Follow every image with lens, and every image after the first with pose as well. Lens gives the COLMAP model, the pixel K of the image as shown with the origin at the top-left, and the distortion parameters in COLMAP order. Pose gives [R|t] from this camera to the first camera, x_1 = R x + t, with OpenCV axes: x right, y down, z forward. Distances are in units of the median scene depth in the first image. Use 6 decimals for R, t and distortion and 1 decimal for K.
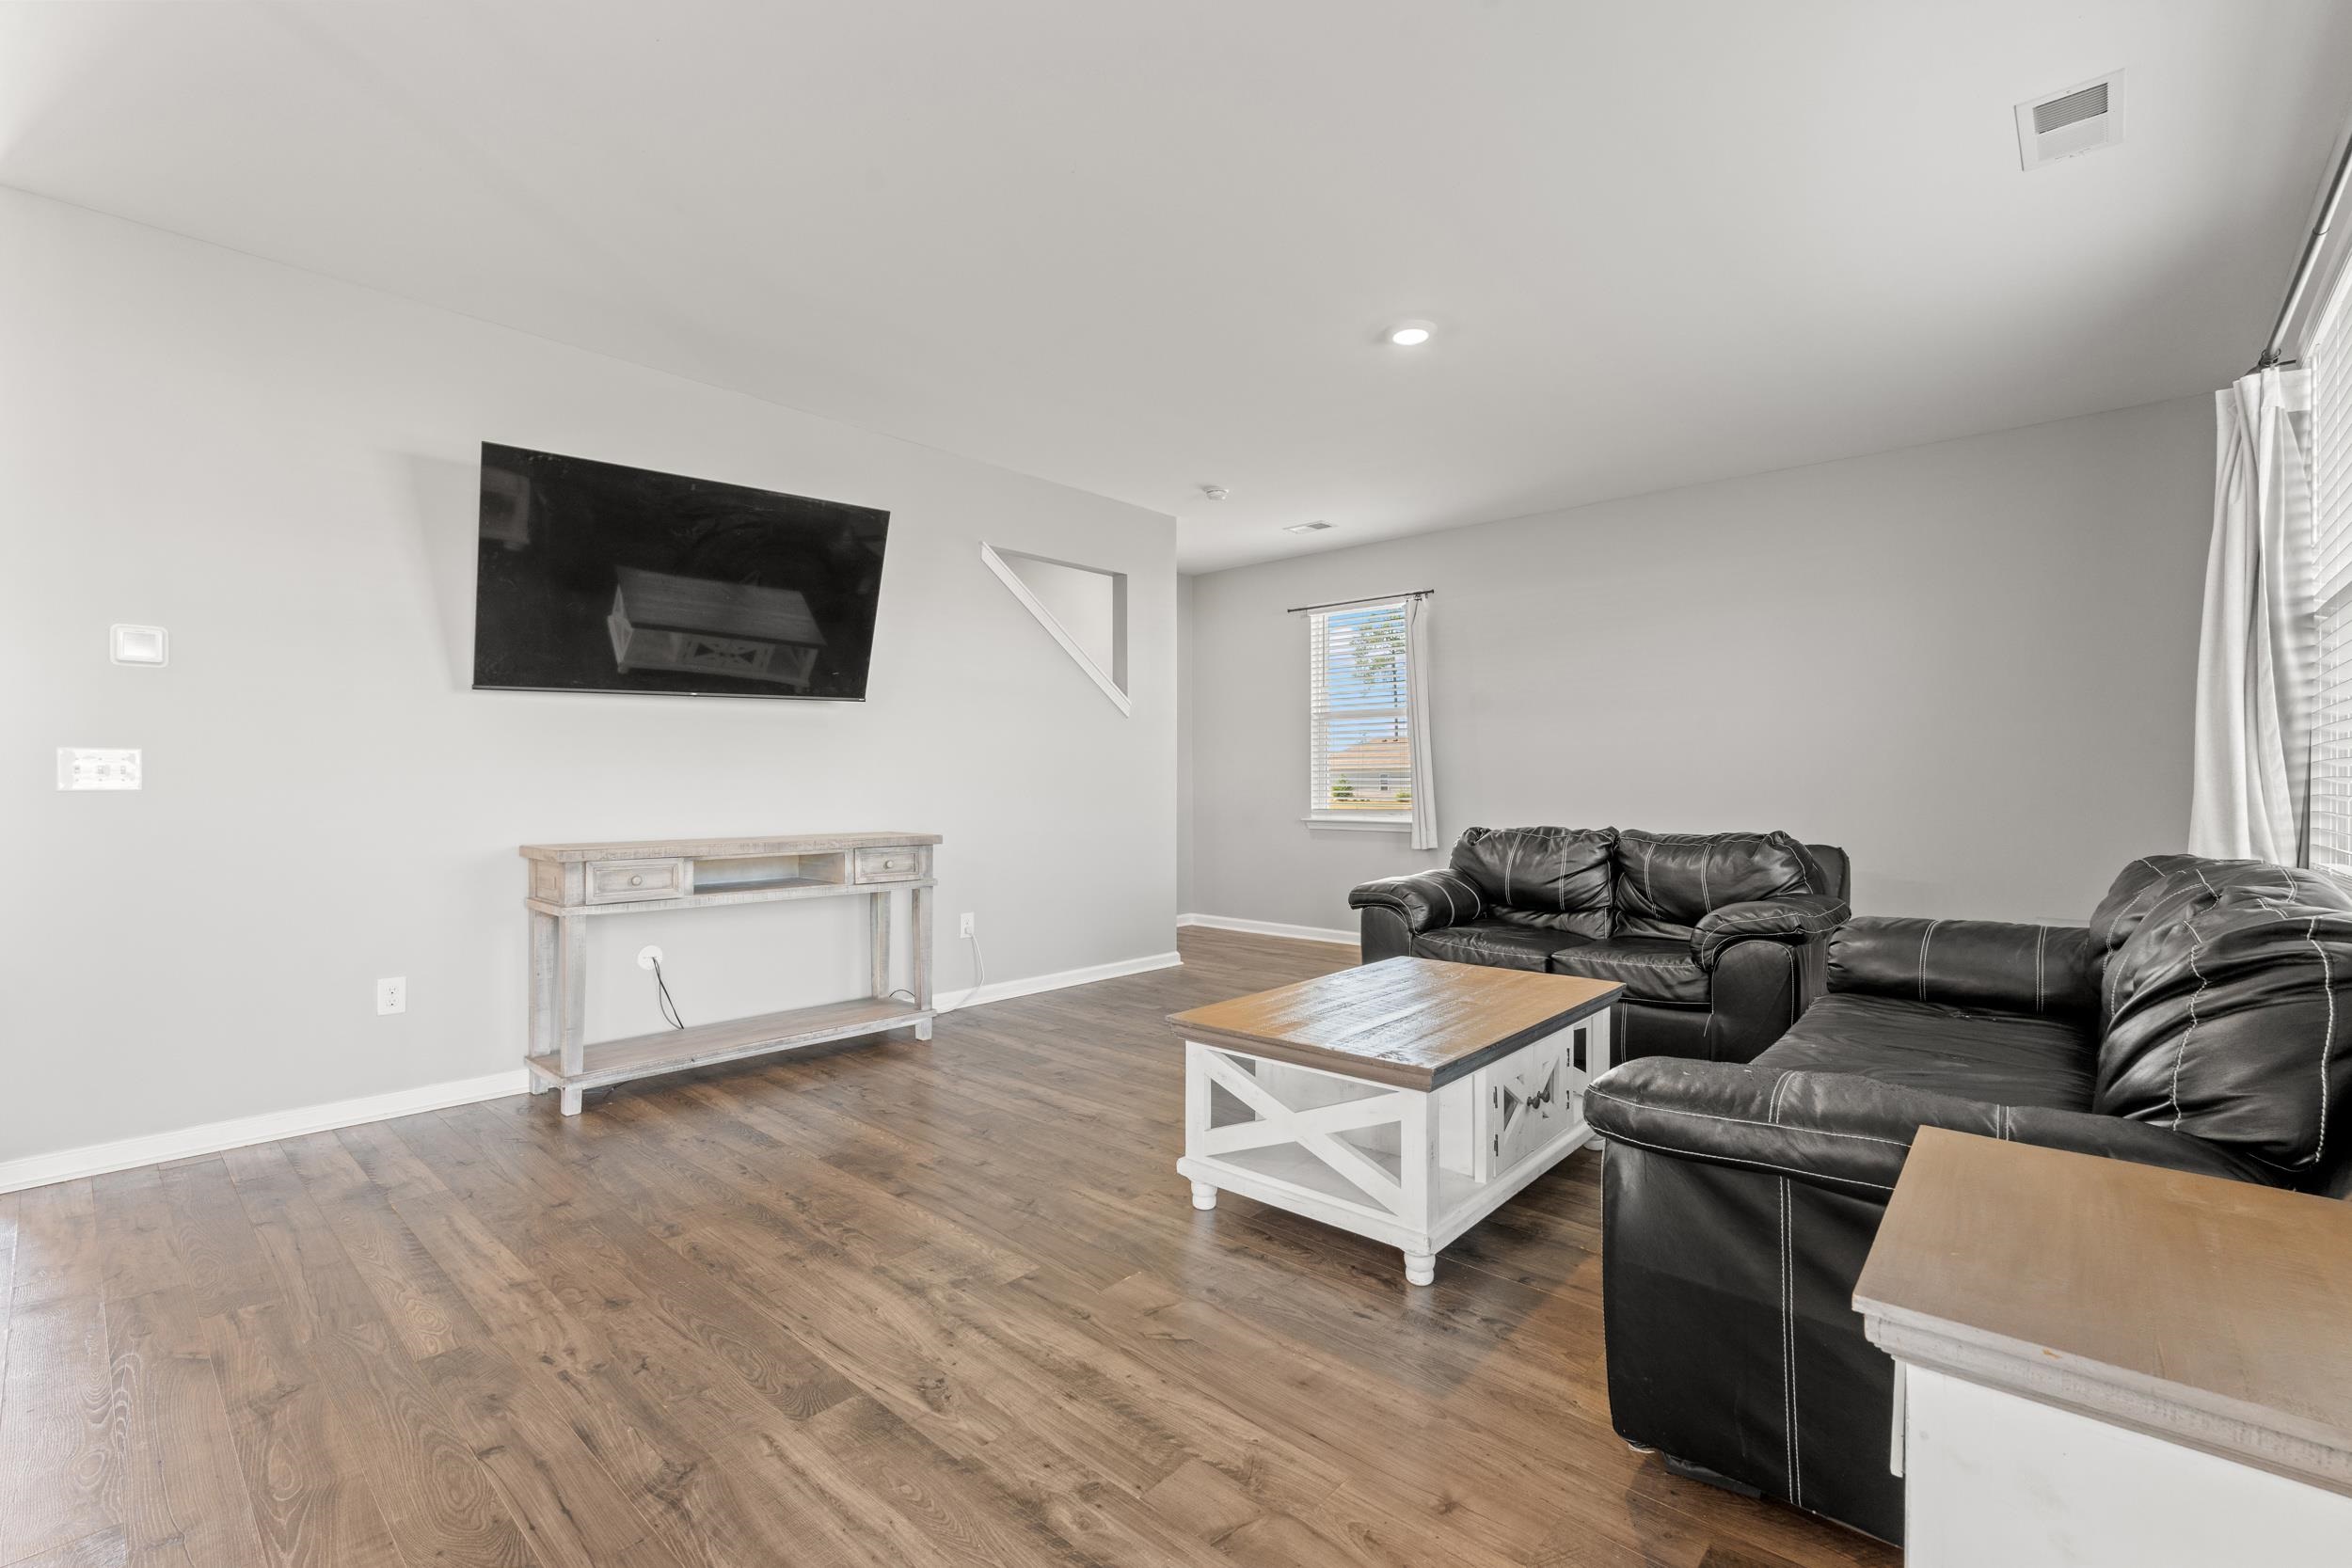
lens RADIAL K [[1027.0, 0, 1176.0], [0, 1027.0, 784.0], [0, 0, 1]] dist [-0.000663, 0.000340]
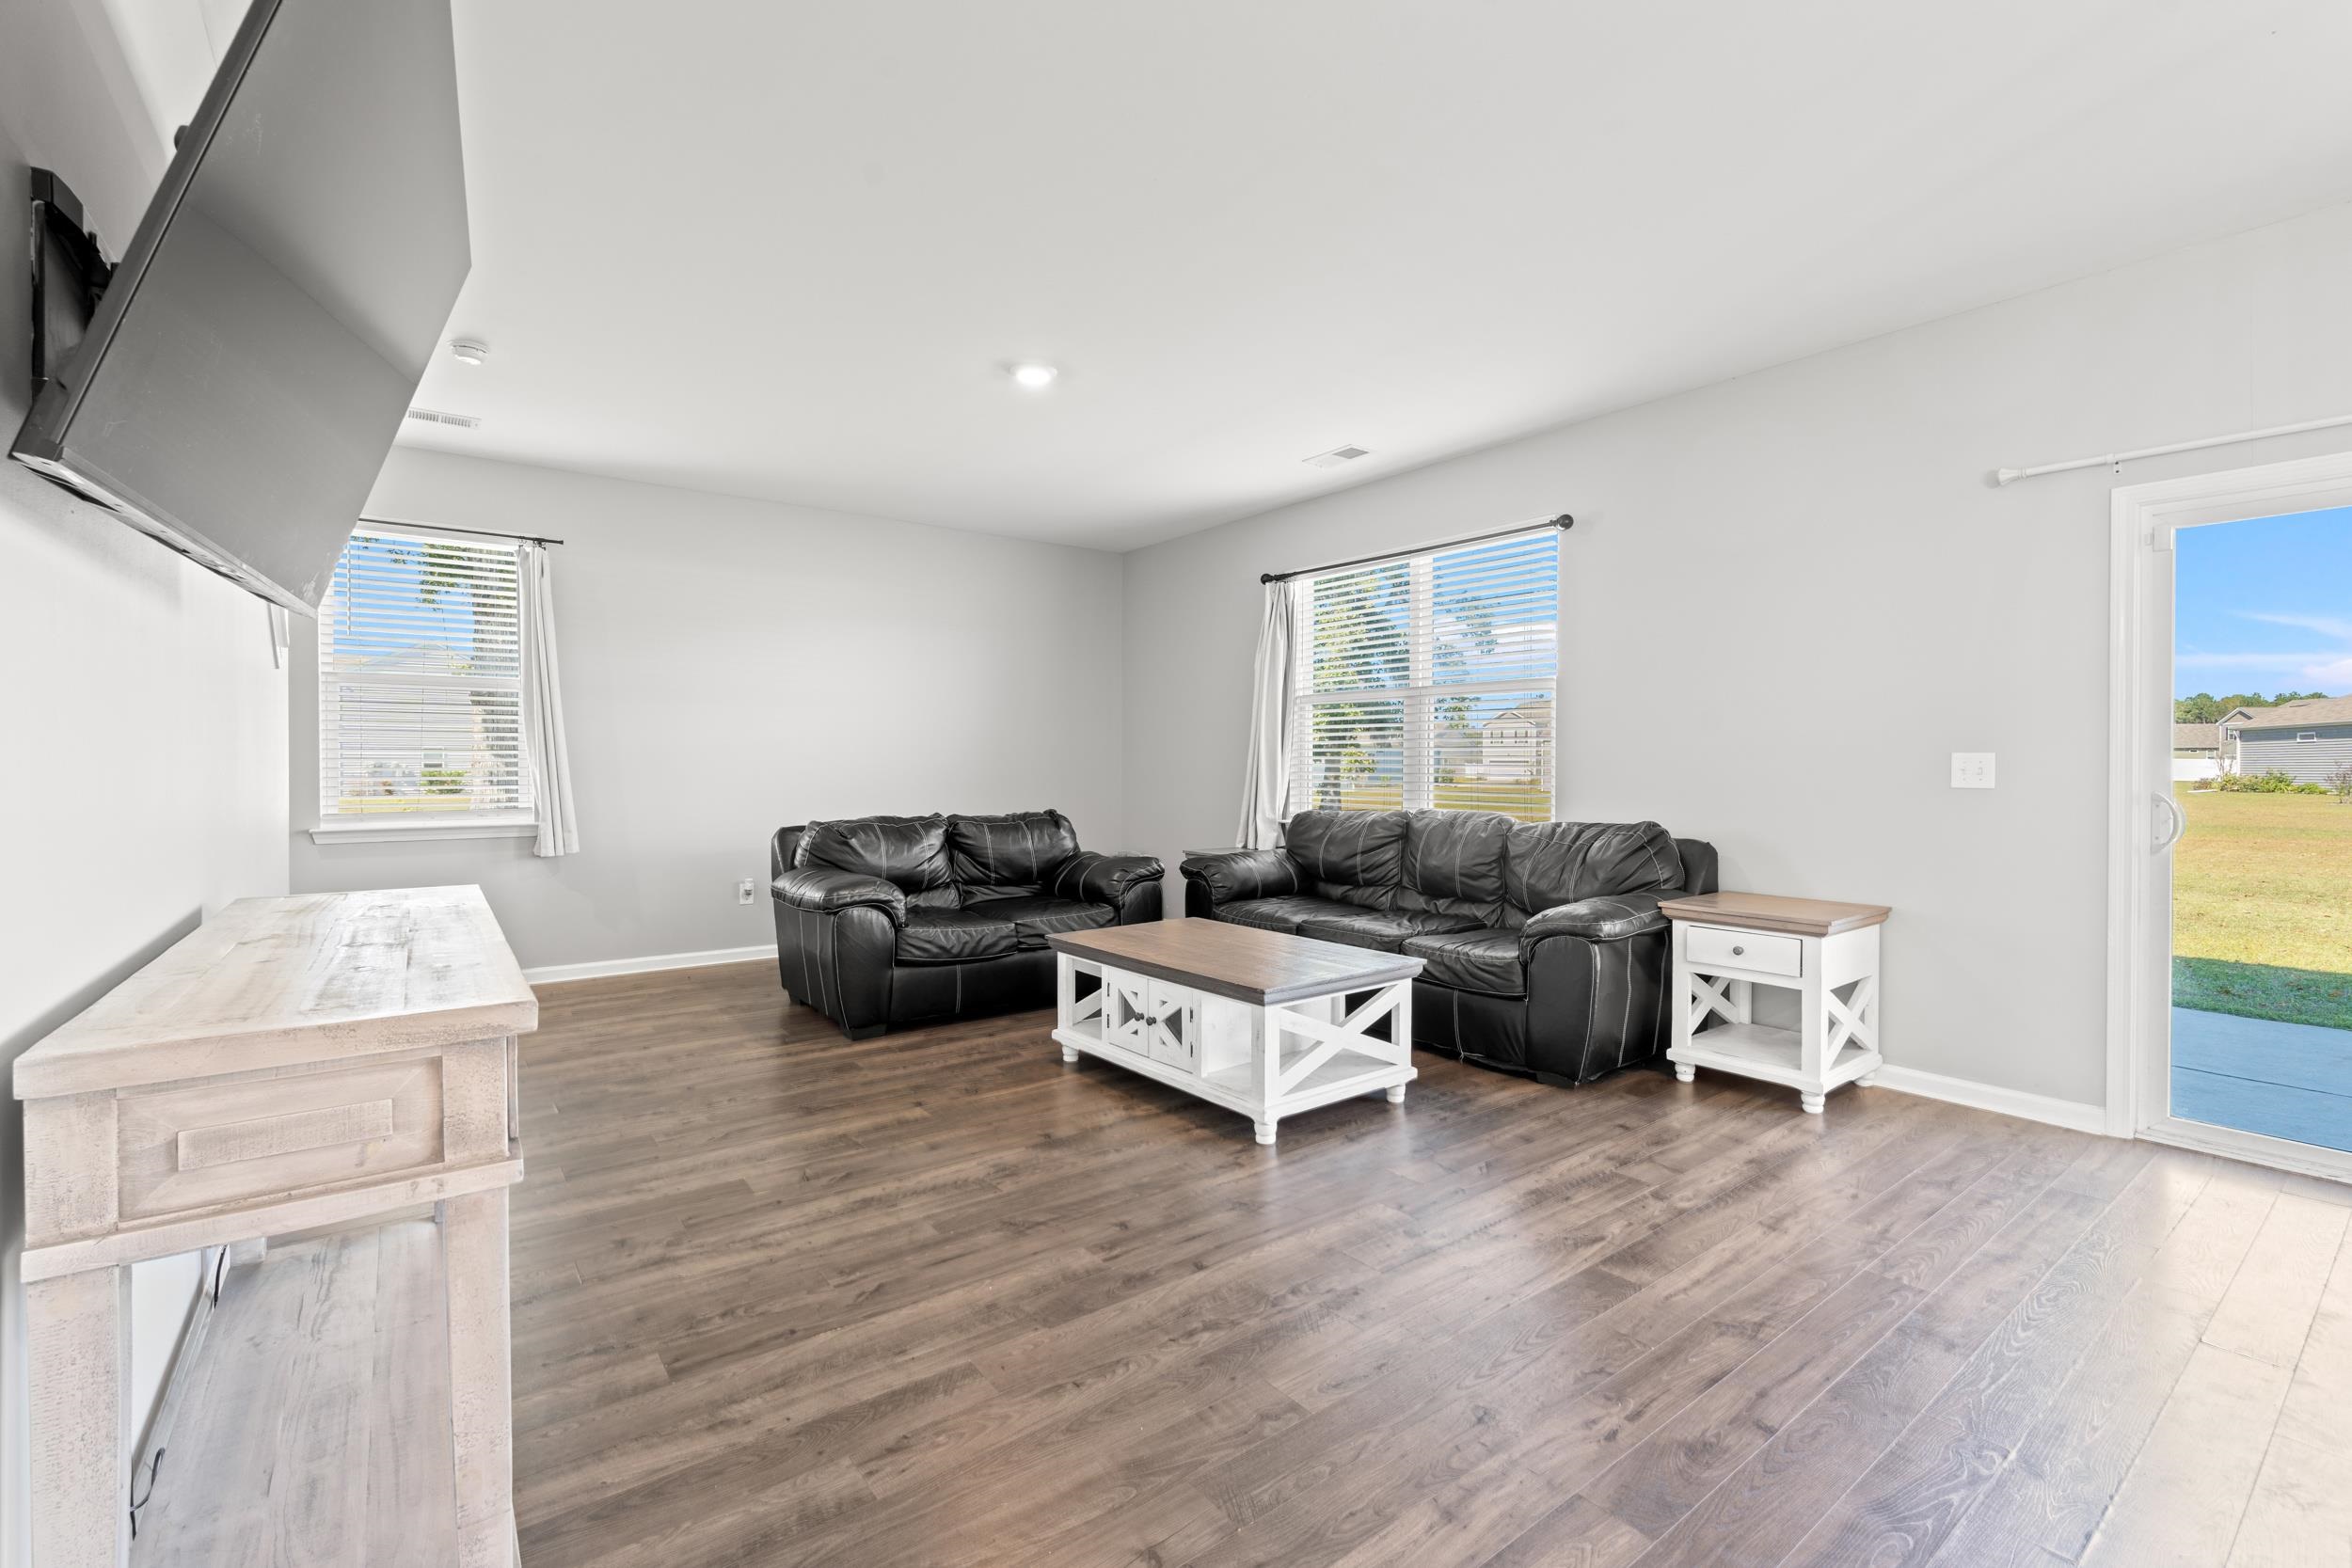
lens RADIAL K [[1015.6, 0, 1176.0], [0, 1015.6, 784.0], [0, 0, 1]] dist [-0.001359, -0.000299]
pose [[0.185914, -0.019644, 0.982370, -1.126018], [-0.001092, 0.999795, 0.020199, -0.025662], [-0.982565, -0.004828, 0.185854, 0.878172]]
